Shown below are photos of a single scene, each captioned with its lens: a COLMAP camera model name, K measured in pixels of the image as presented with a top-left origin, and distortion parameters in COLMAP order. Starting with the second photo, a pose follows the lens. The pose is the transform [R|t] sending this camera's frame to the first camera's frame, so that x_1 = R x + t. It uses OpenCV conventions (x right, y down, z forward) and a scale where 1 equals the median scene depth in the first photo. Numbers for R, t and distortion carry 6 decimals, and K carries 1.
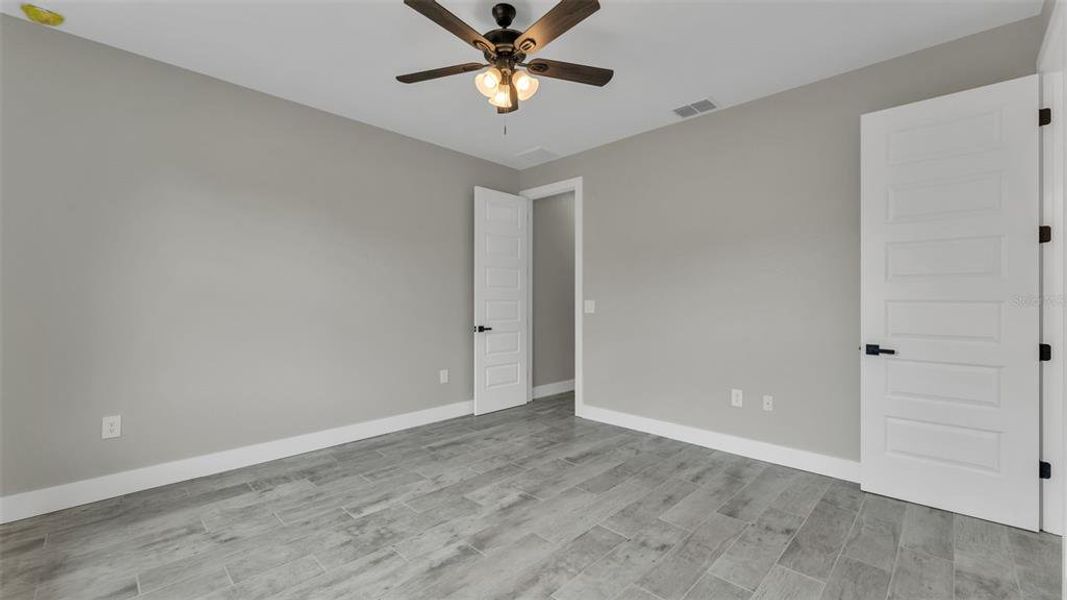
lens RADIAL K [[430.4, 0, 537.3], [0, 430.4, 303.3], [0, 0, 1]] dist [0.003896, 0.000216]
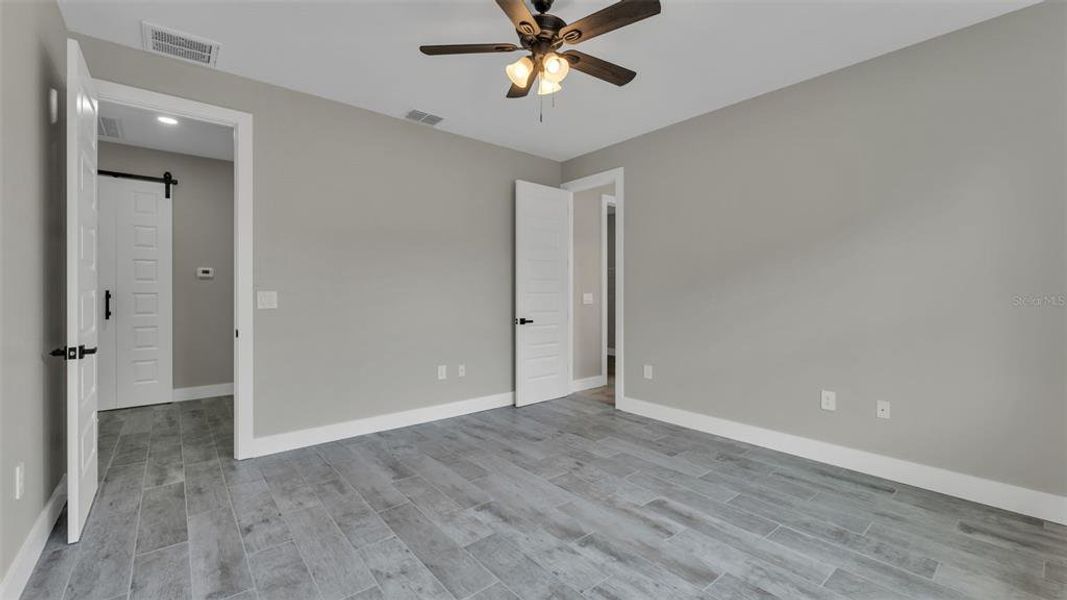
lens RADIAL K [[430.4, 0, 529.4], [0, 430.4, 295.0], [0, 0, 1]] dist [0.003896, 0.000216]
pose [[0.121028, -0.003504, 0.992643, -0.915234], [0.005171, 0.999982, 0.002900, 0.000279], [-0.992636, 0.004782, 0.121044, 0.790947]]
